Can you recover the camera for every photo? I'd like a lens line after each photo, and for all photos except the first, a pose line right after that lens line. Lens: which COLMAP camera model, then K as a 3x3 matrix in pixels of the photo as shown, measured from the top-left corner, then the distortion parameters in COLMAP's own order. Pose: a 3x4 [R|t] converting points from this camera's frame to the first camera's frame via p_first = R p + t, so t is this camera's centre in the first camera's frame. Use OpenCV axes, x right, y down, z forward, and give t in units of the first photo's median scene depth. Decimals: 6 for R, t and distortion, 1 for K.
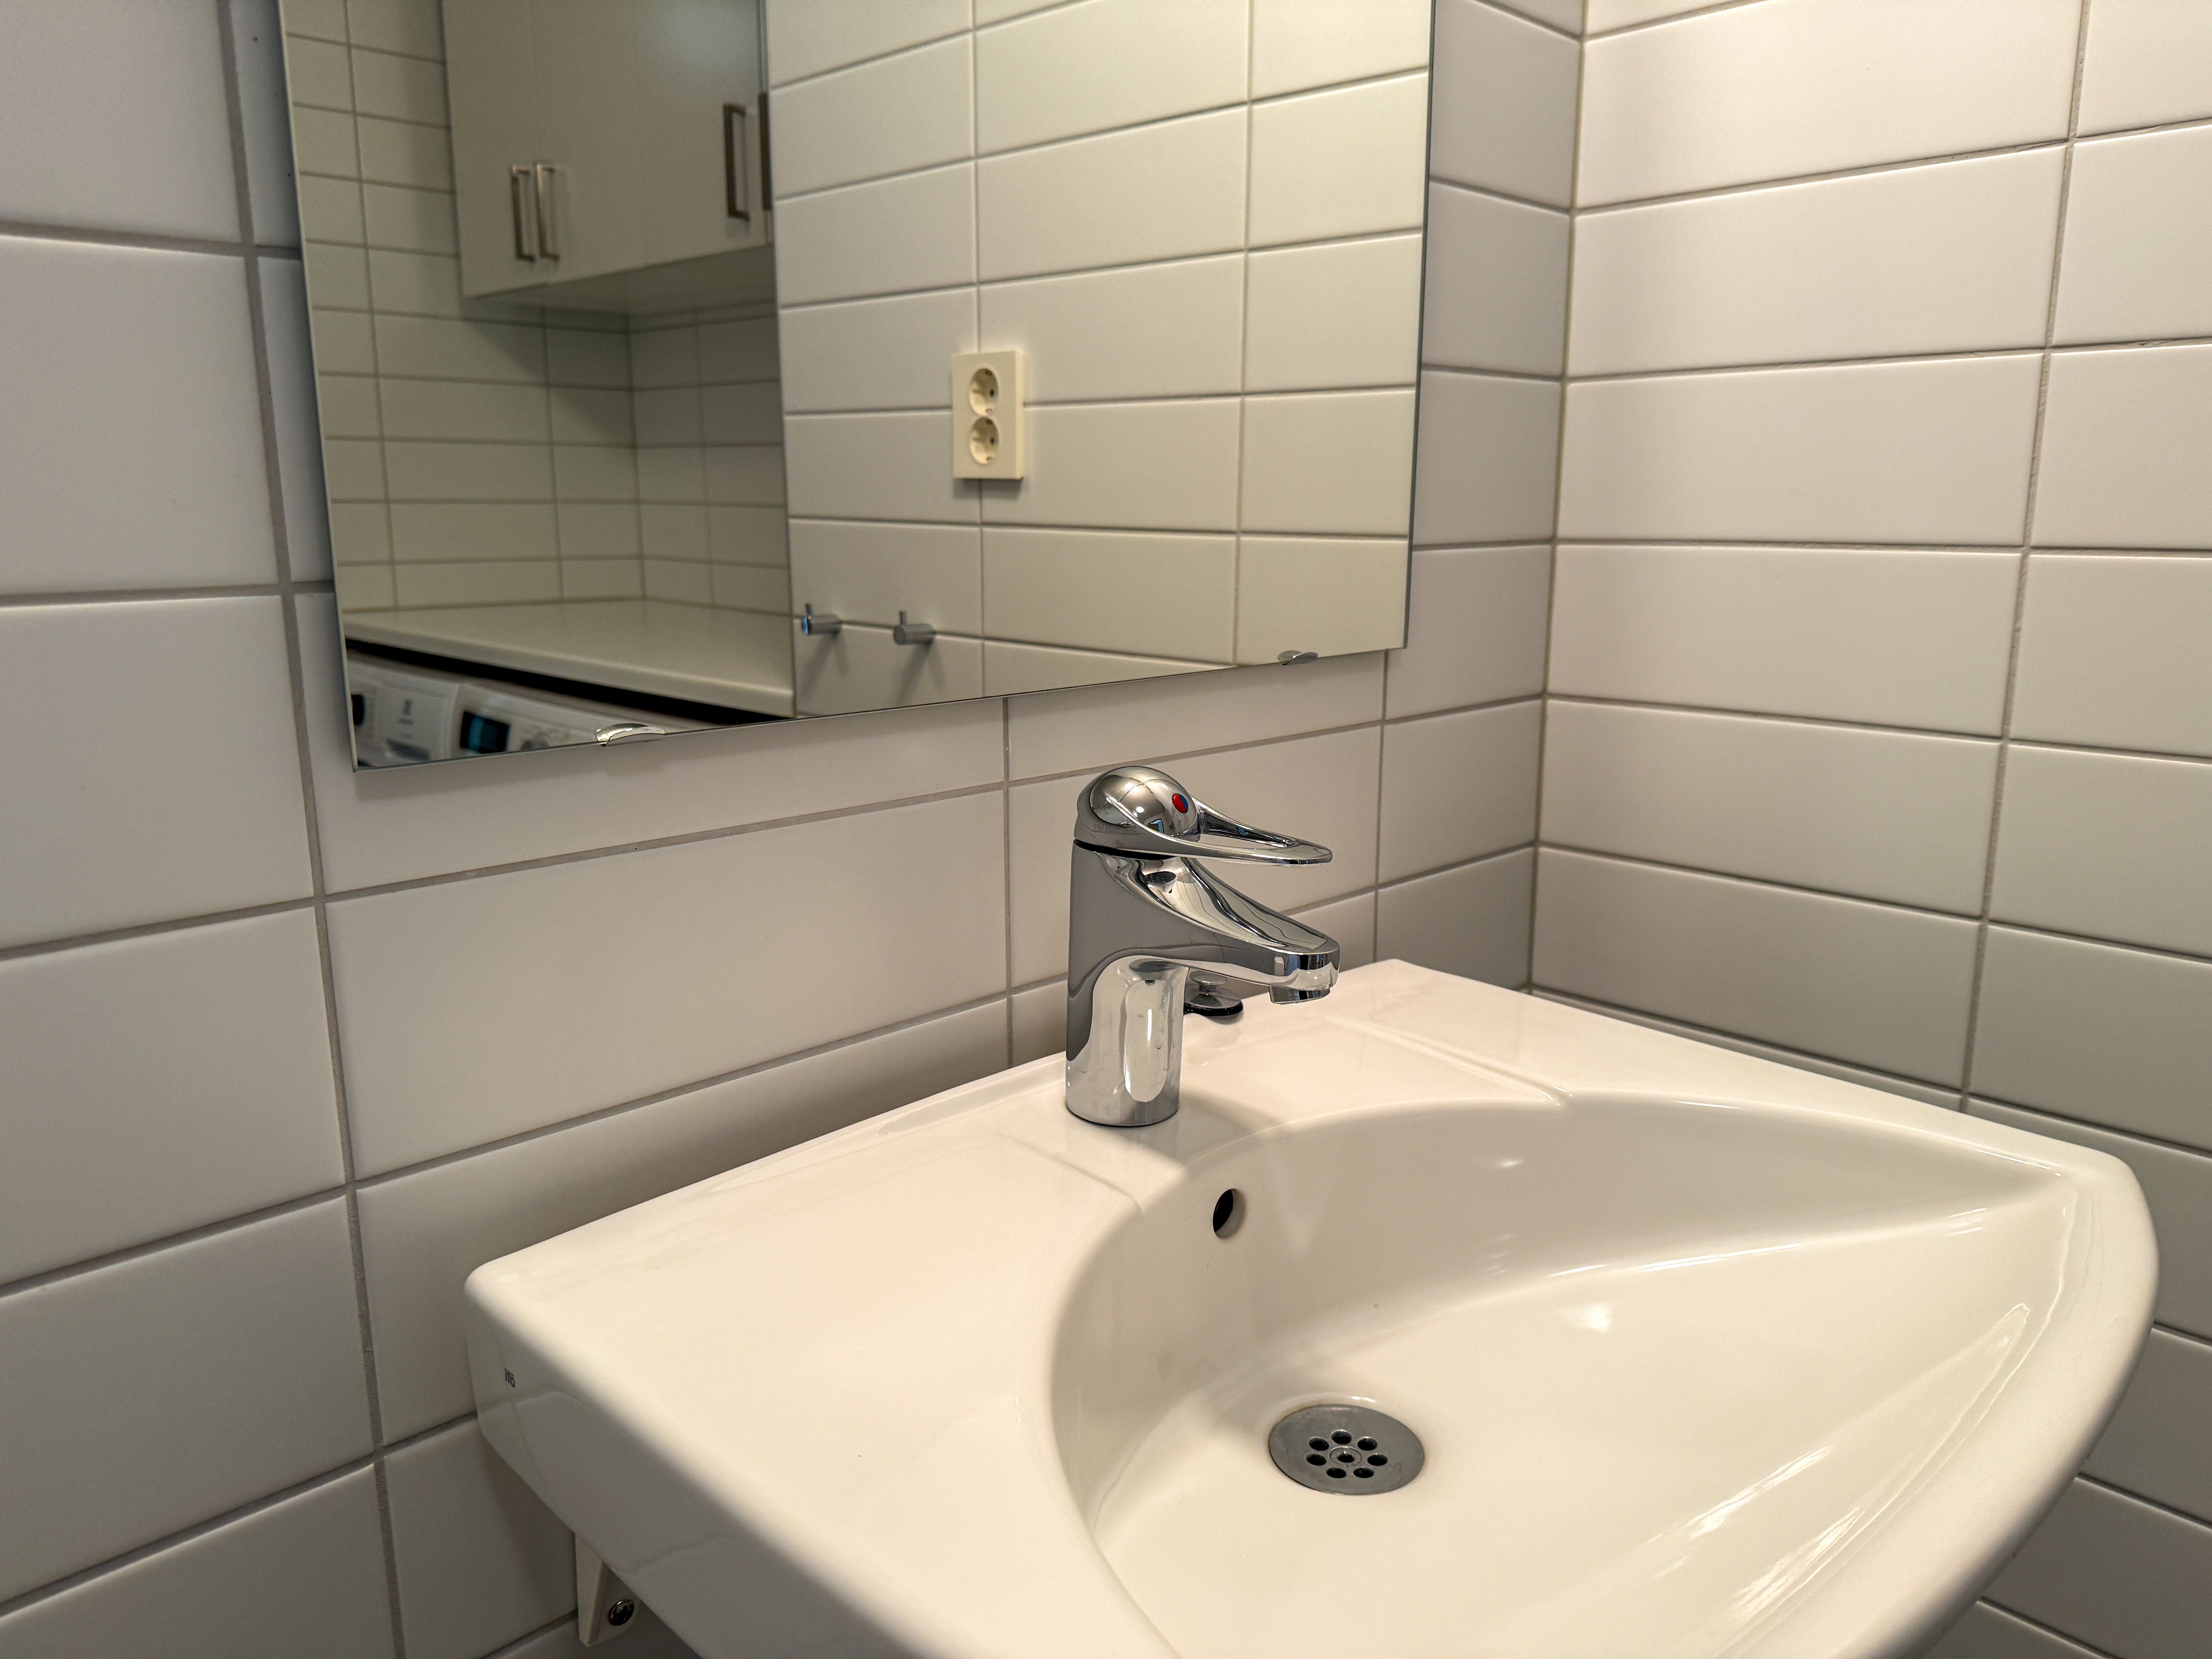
lens RADIAL K [[1572.3, 0, 1108.9], [0, 1572.3, 830.2], [0, 0, 1]] dist [0.038102, 0.000132]
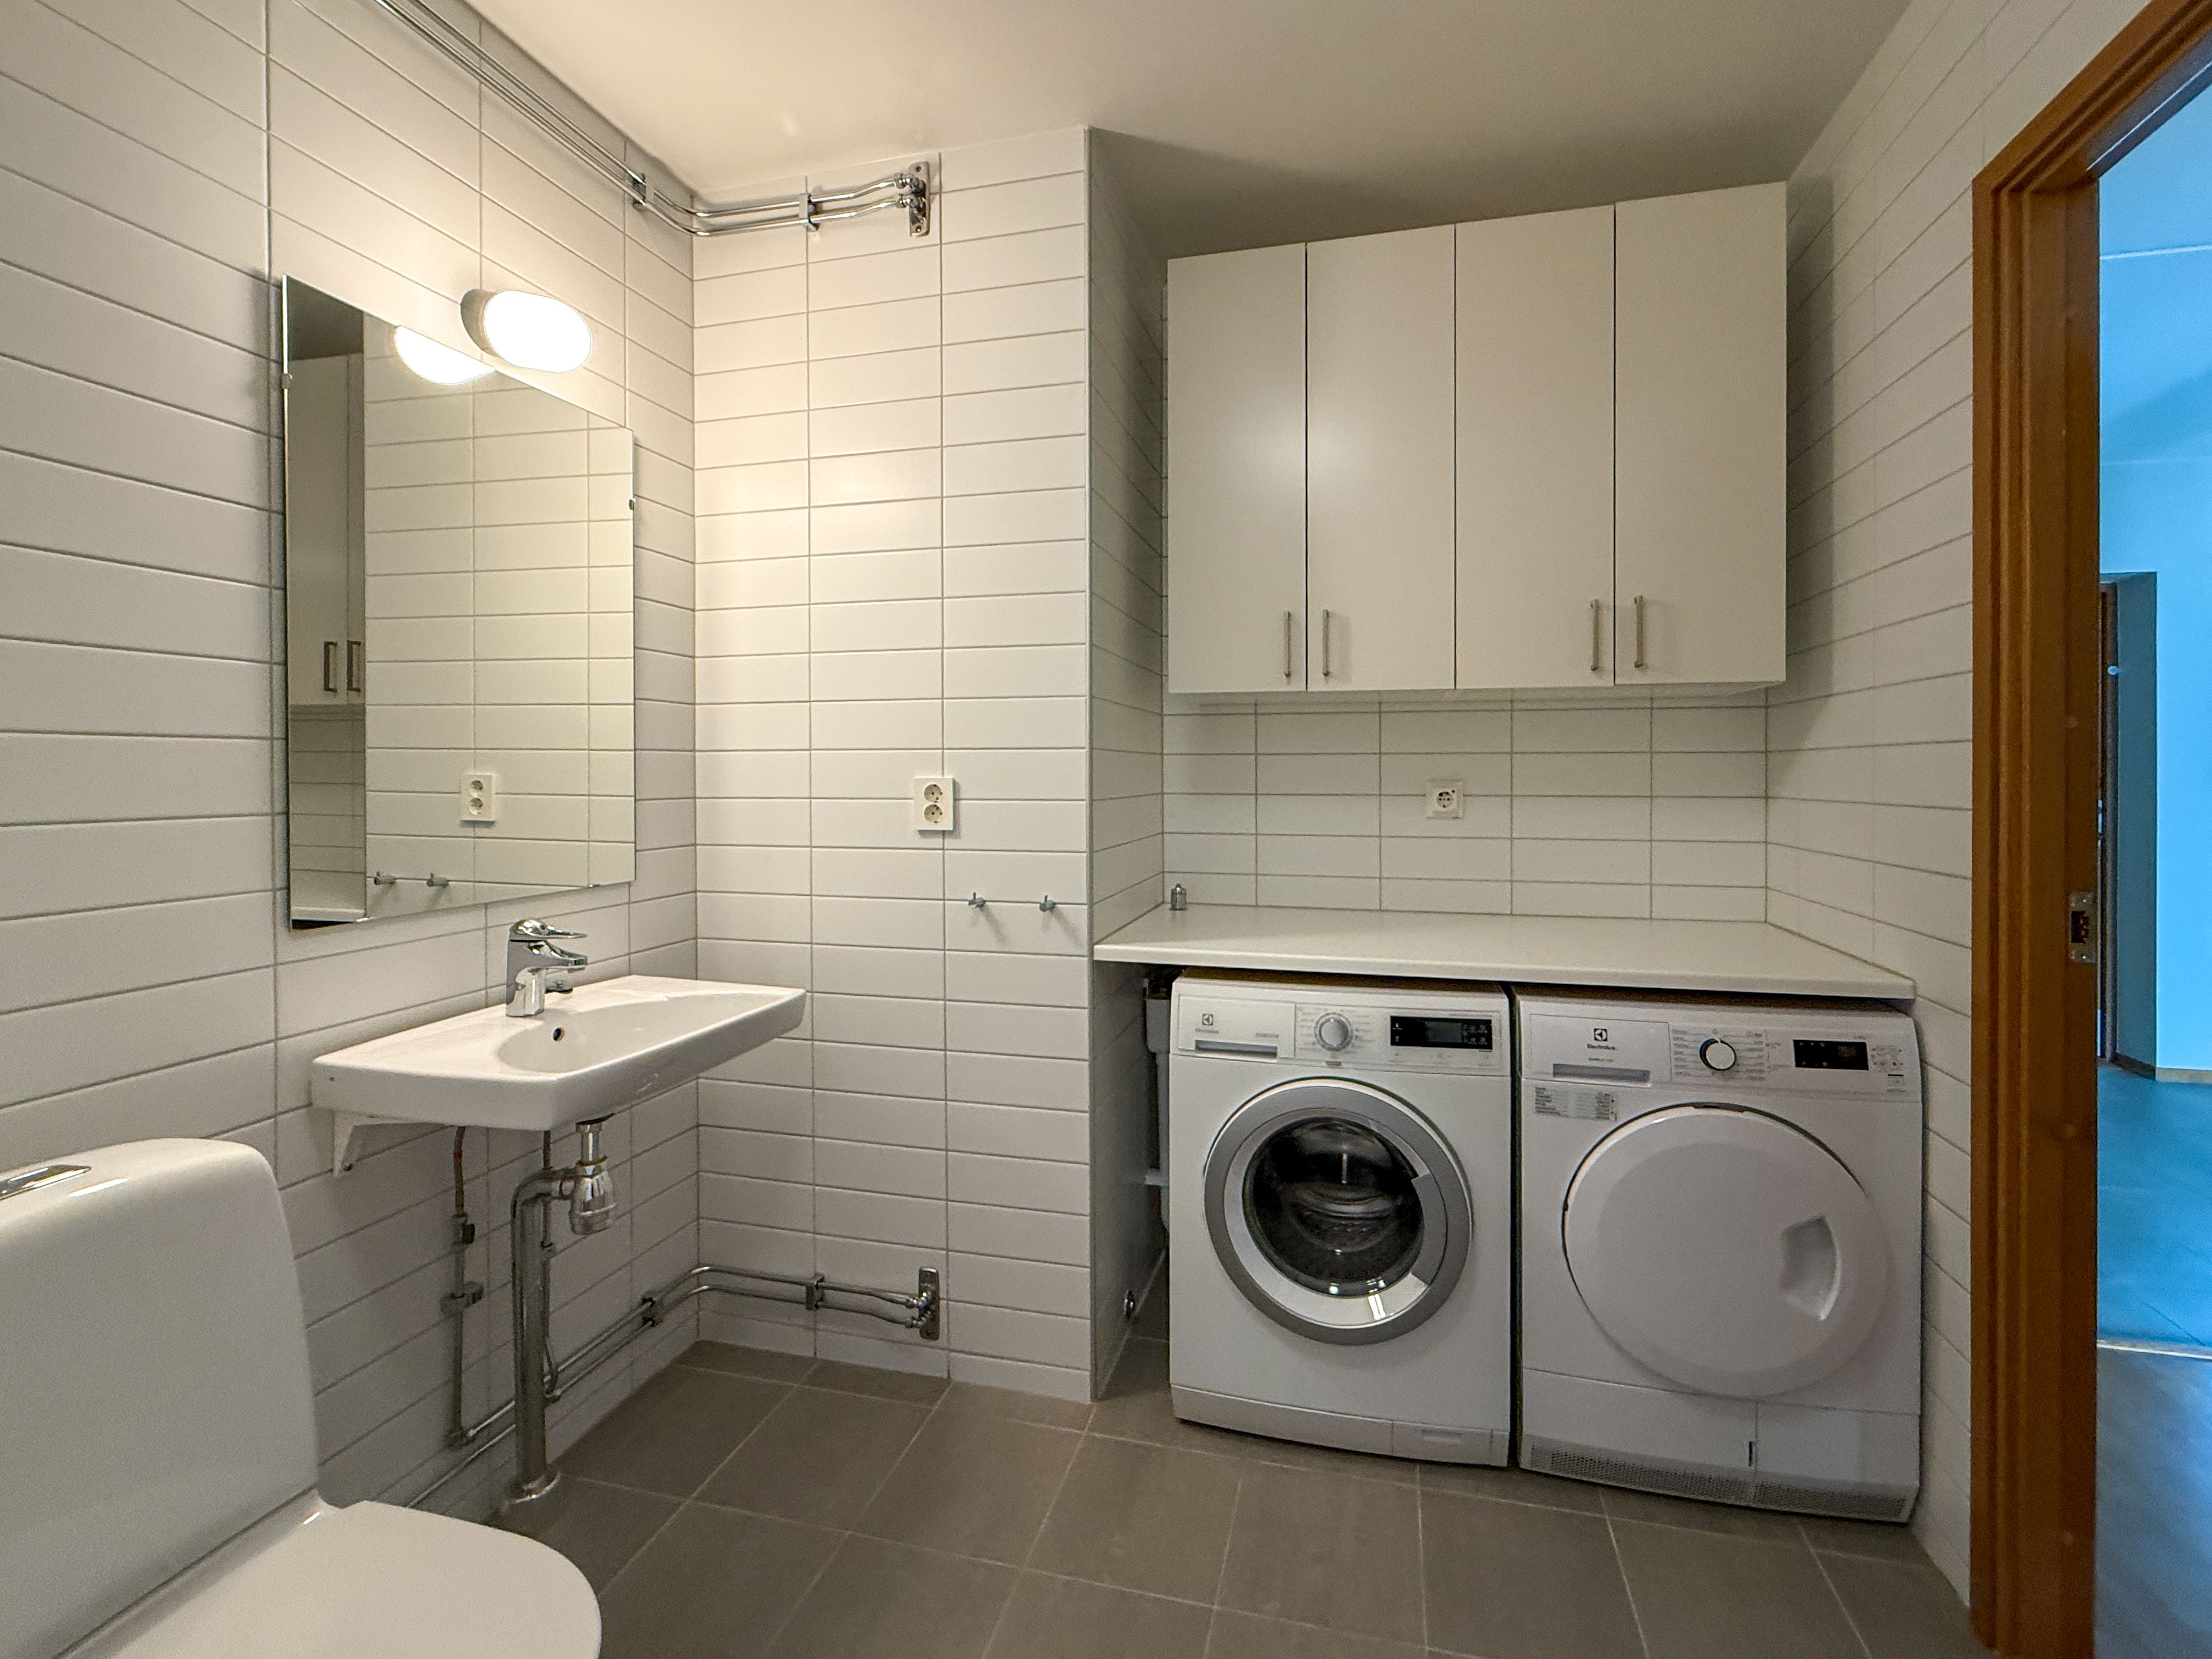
lens RADIAL K [[895.9, 0, 1182.3], [0, 895.9, 787.9], [0, 0, 1]] dist [-0.002216, -0.000133]
pose [[0.826757, -0.003667, 0.562547, 0.069586], [0.110234, 0.981649, -0.155609, 0.103930], [-0.551652, 0.190663, 0.811990, -1.102134]]
